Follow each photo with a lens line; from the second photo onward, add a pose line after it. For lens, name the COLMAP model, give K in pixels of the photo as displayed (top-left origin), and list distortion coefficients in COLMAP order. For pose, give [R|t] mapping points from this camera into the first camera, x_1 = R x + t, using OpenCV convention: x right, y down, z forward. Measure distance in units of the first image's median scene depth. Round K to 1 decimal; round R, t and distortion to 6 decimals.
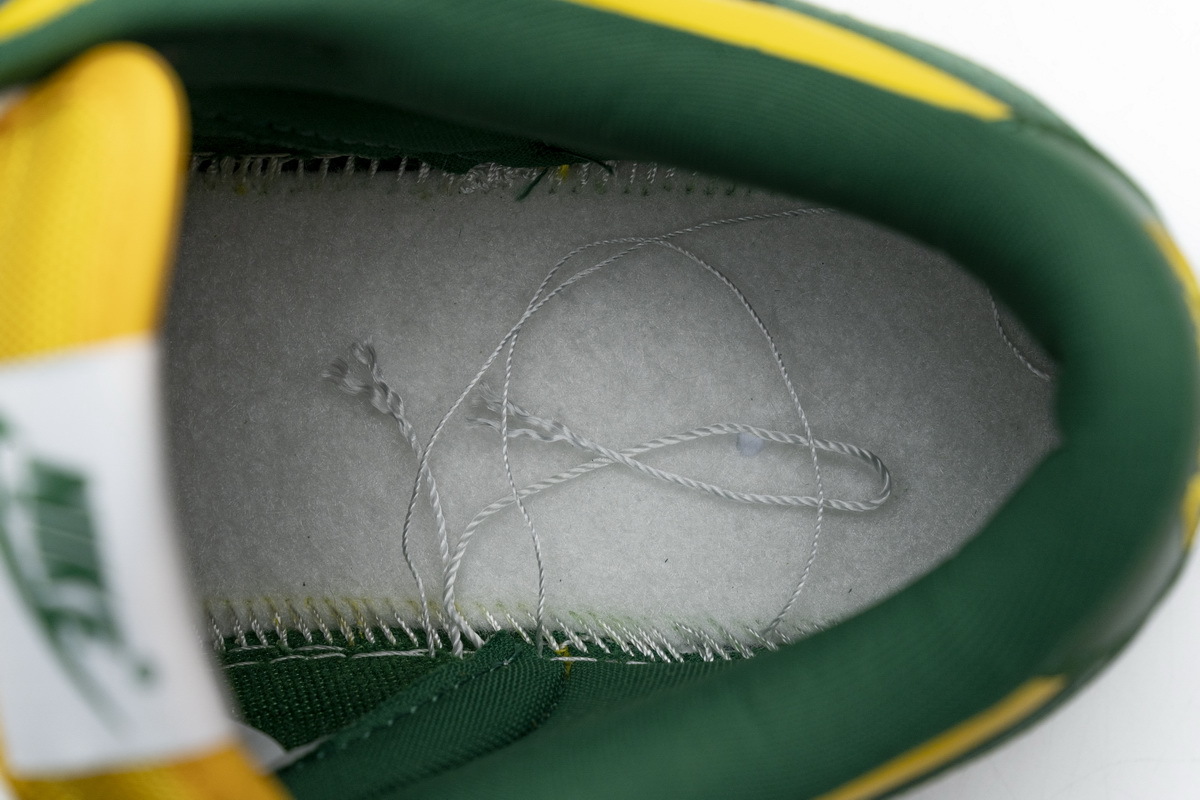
lens RADIAL K [[2452.6, 0, 600.0], [0, 2452.6, 400.0], [0, 0, 1]] dist [0.004000, -0.050652]
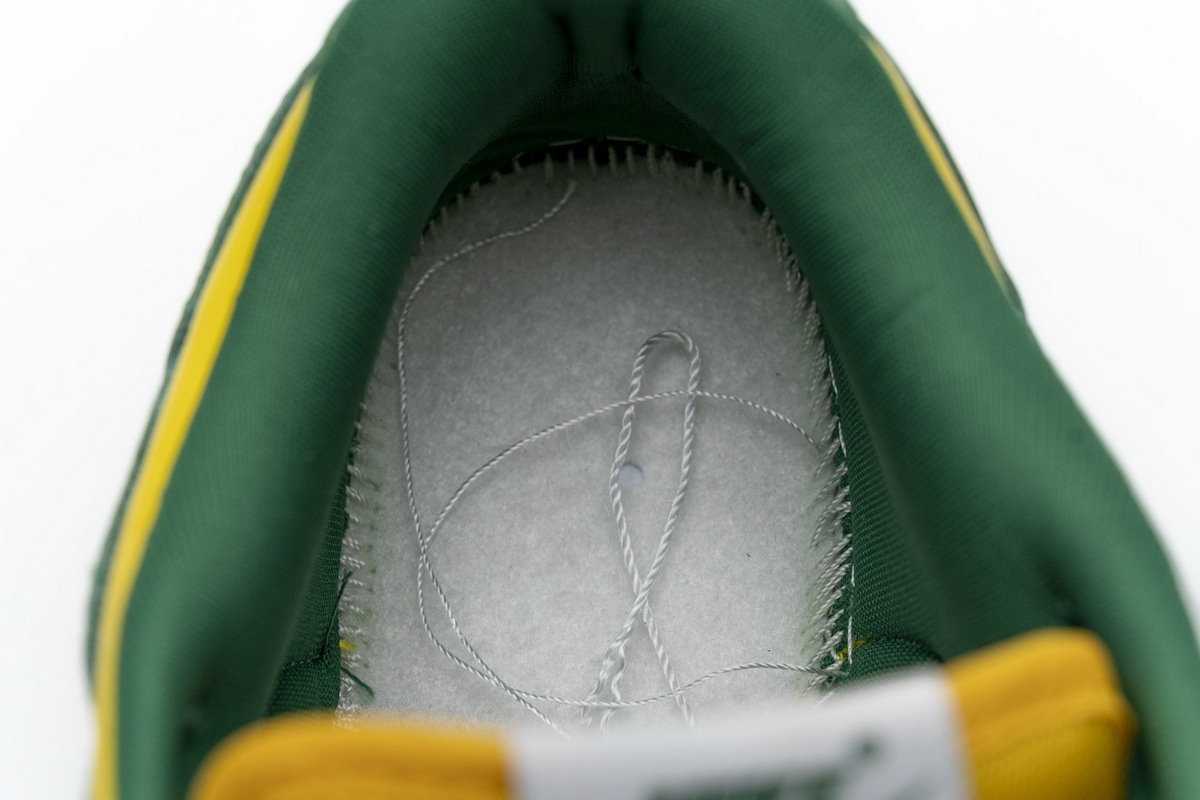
lens RADIAL K [[2452.6, 0, 600.0], [0, 2452.6, 400.0], [0, 0, 1]] dist [0.004000, -0.050652]
pose [[0.021662, -0.938872, 0.343584, -0.255154], [0.999691, 0.024542, 0.004036, 0.000446], [-0.012221, 0.343391, 0.939113, 0.057070]]
